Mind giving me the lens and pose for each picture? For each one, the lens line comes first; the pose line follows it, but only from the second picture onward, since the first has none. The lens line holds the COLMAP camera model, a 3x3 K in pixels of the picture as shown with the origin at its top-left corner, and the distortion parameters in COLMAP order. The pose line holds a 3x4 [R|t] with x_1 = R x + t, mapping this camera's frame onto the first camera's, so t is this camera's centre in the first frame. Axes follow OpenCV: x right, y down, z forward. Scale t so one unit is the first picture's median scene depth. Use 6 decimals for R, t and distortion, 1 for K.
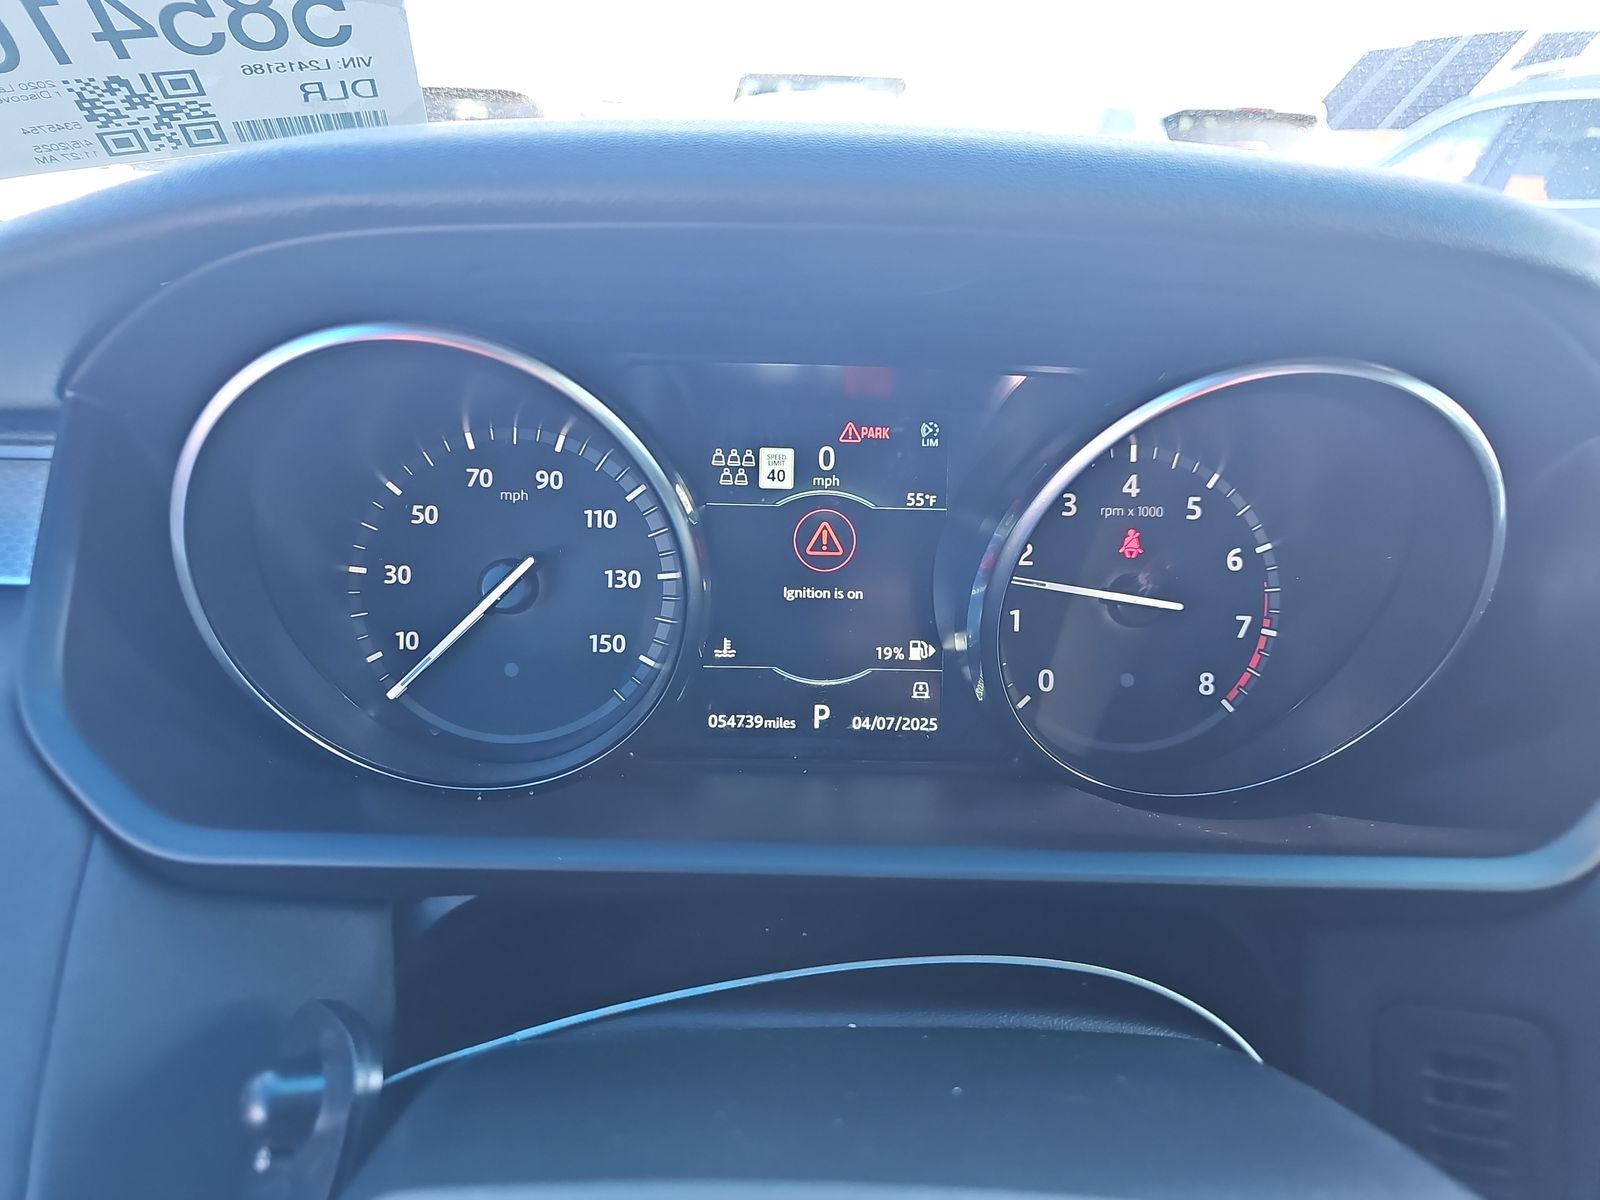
lens RADIAL K [[1074.9, 0, 793.3], [0, 1074.9, 609.0], [0, 0, 1]] dist [0.031229, -0.017979]
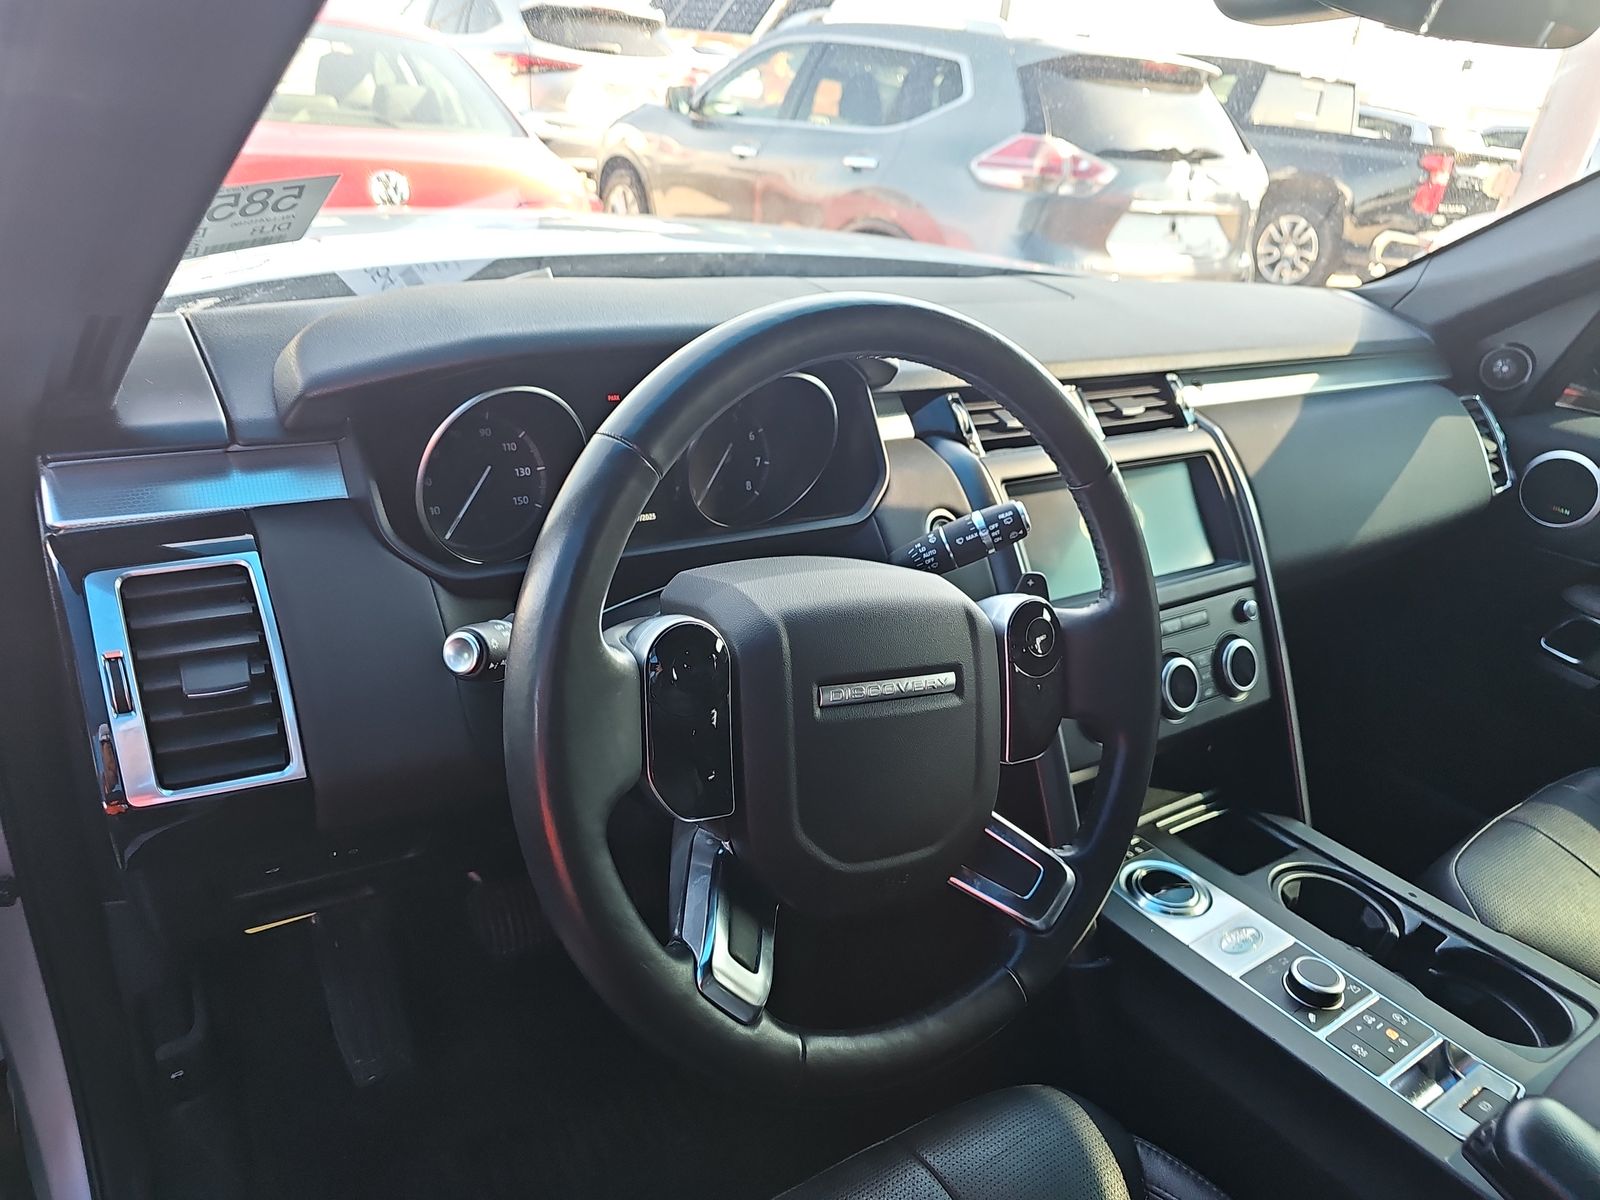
lens RADIAL K [[1074.9, 0, 791.9], [0, 1074.9, 593.2], [0, 0, 1]] dist [0.031229, -0.017979]
pose [[0.860669, -0.176836, 0.477470, -0.793949], [0.134263, 0.983384, 0.122189, 0.022975], [-0.491143, -0.041057, 0.870111, -1.281568]]
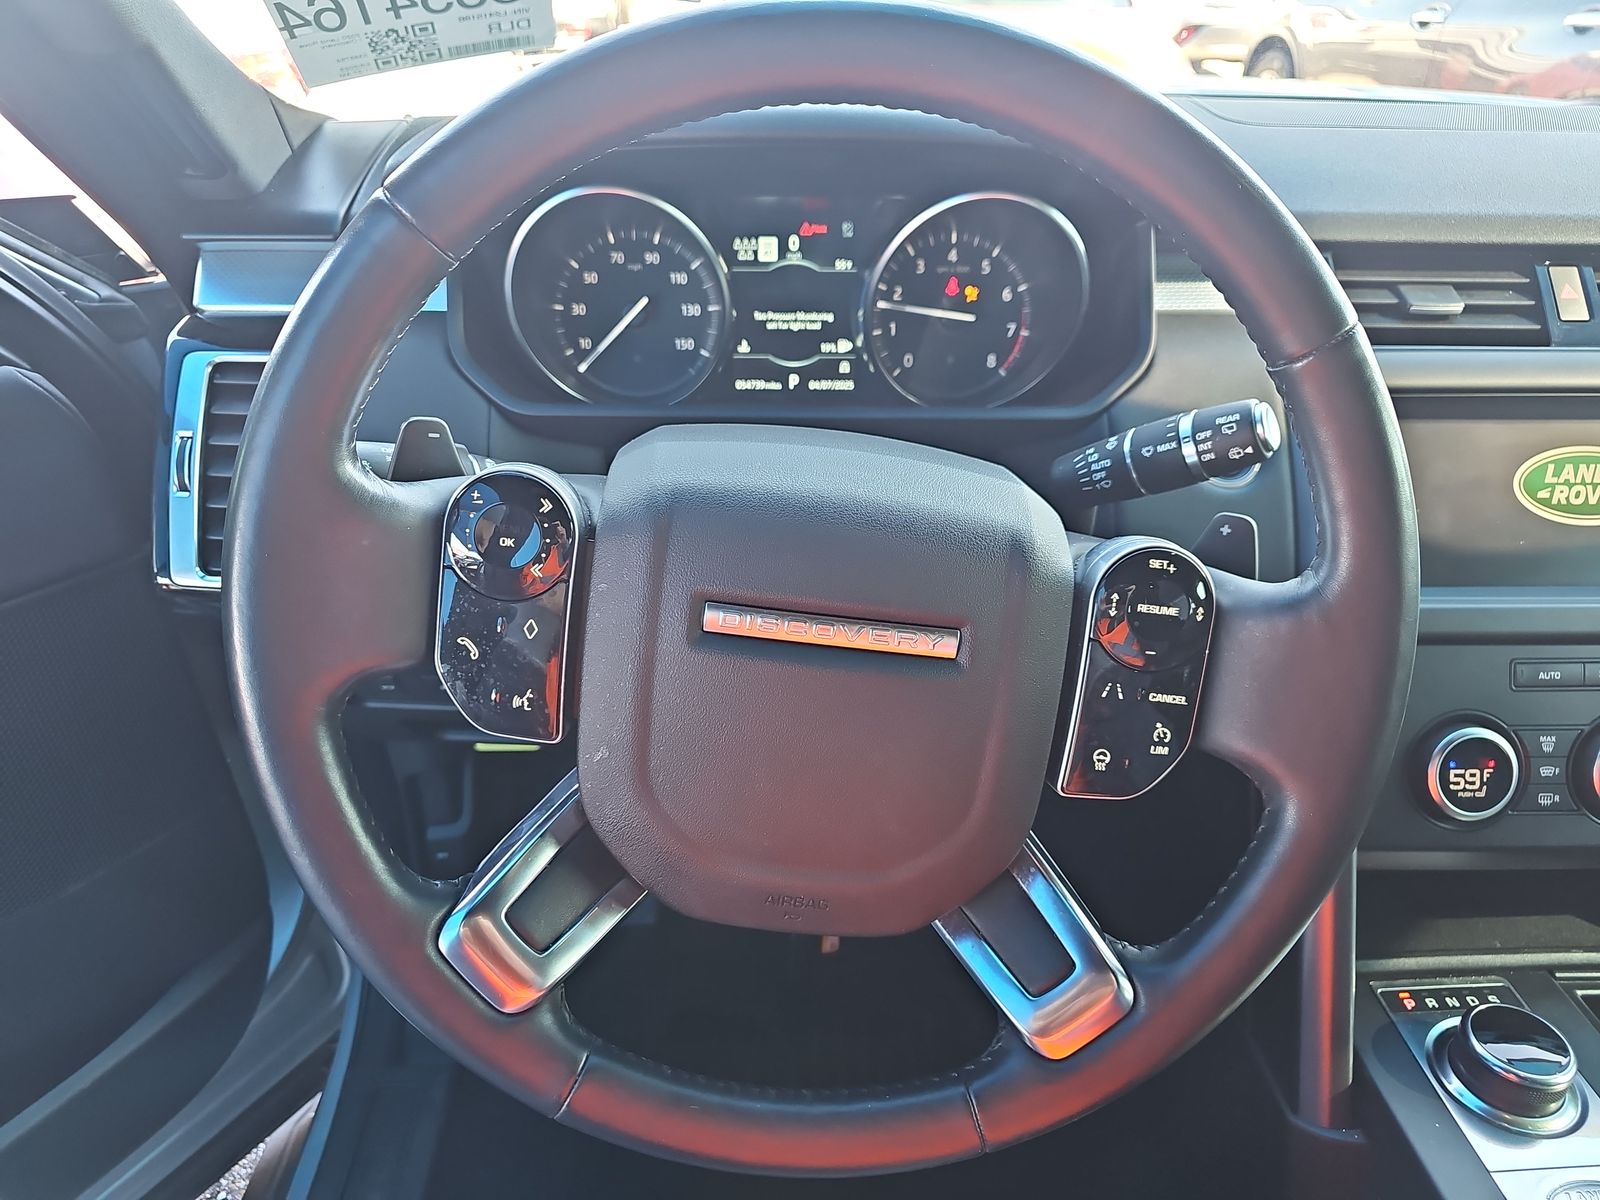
lens RADIAL K [[1074.9, 0, 794.2], [0, 1074.9, 598.3], [0, 0, 1]] dist [0.031229, -0.017979]
pose [[0.999660, -0.014725, -0.021538, 0.063553], [0.018005, 0.986783, 0.161047, 0.174472], [0.018882, -0.161380, 0.986712, -1.003411]]
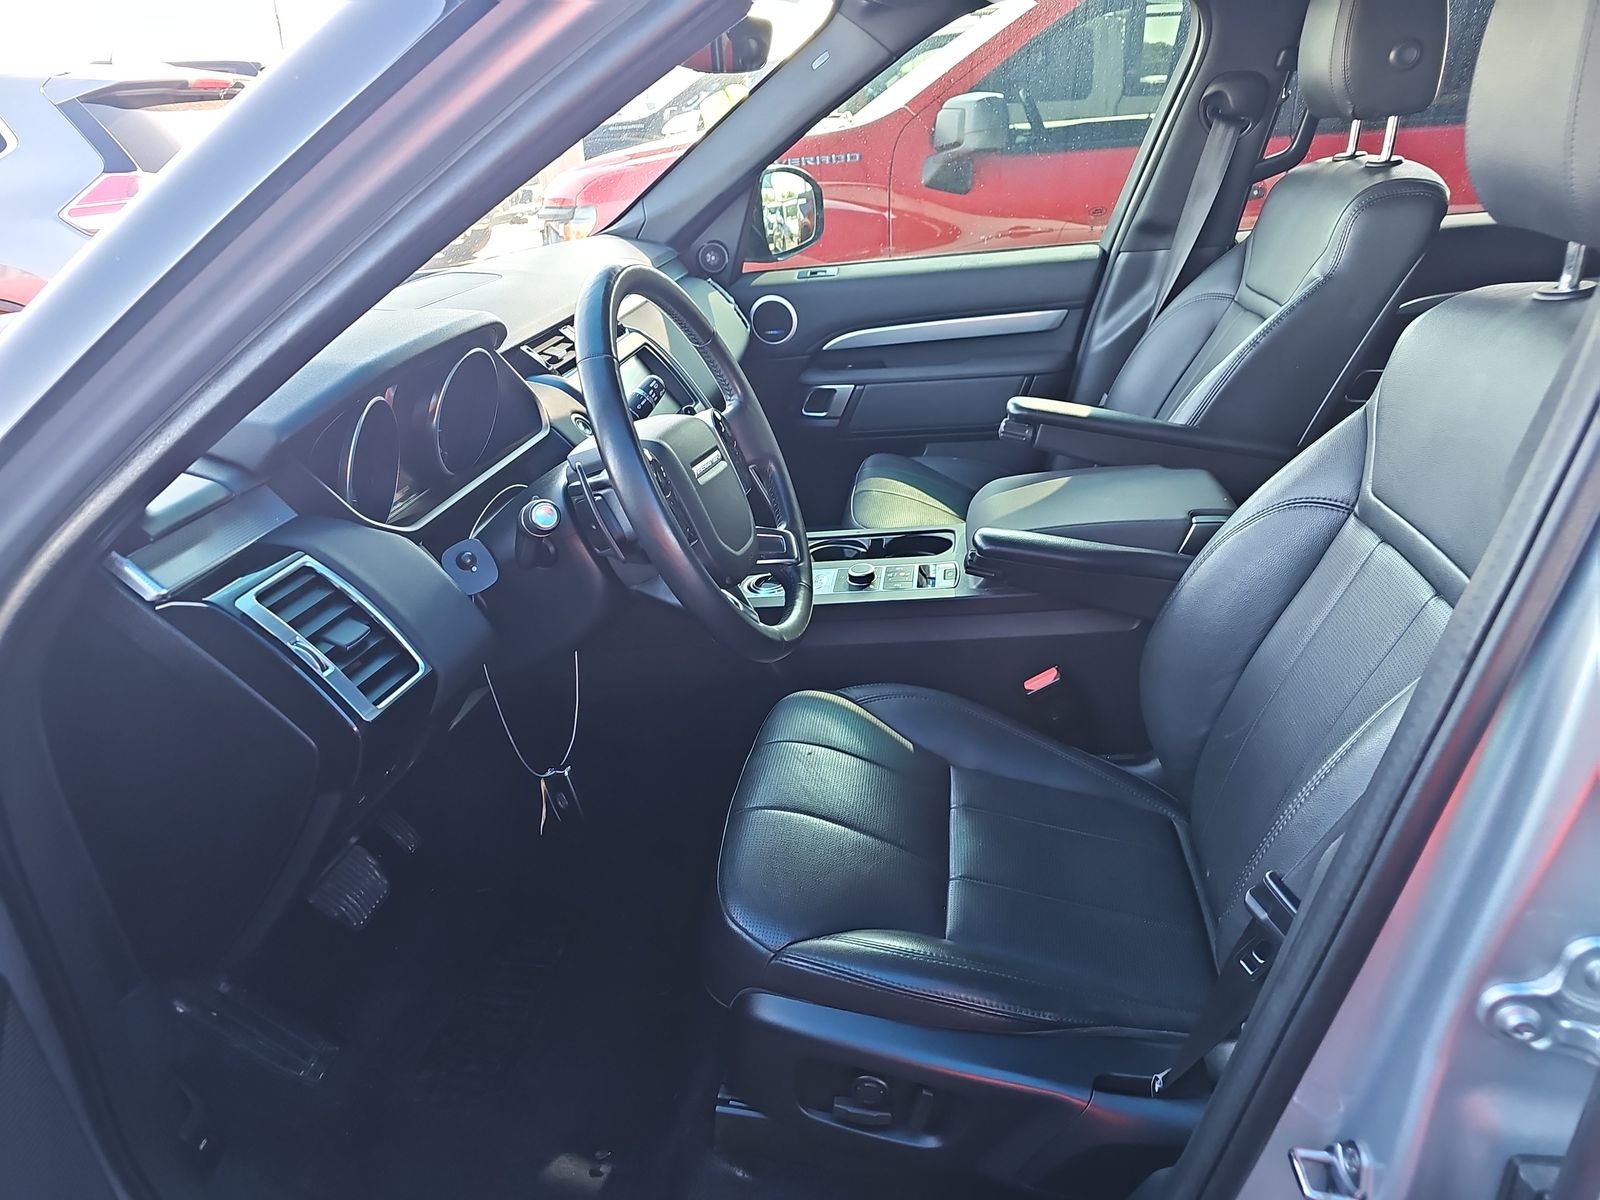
lens RADIAL K [[1074.9, 0, 797.7], [0, 1074.9, 612.7], [0, 0, 1]] dist [0.031229, -0.017979]
pose [[0.204476, -0.469536, 0.858910, -2.755177], [0.431721, 0.830757, 0.351368, -0.233987], [-0.878525, 0.298963, 0.372578, -1.188758]]
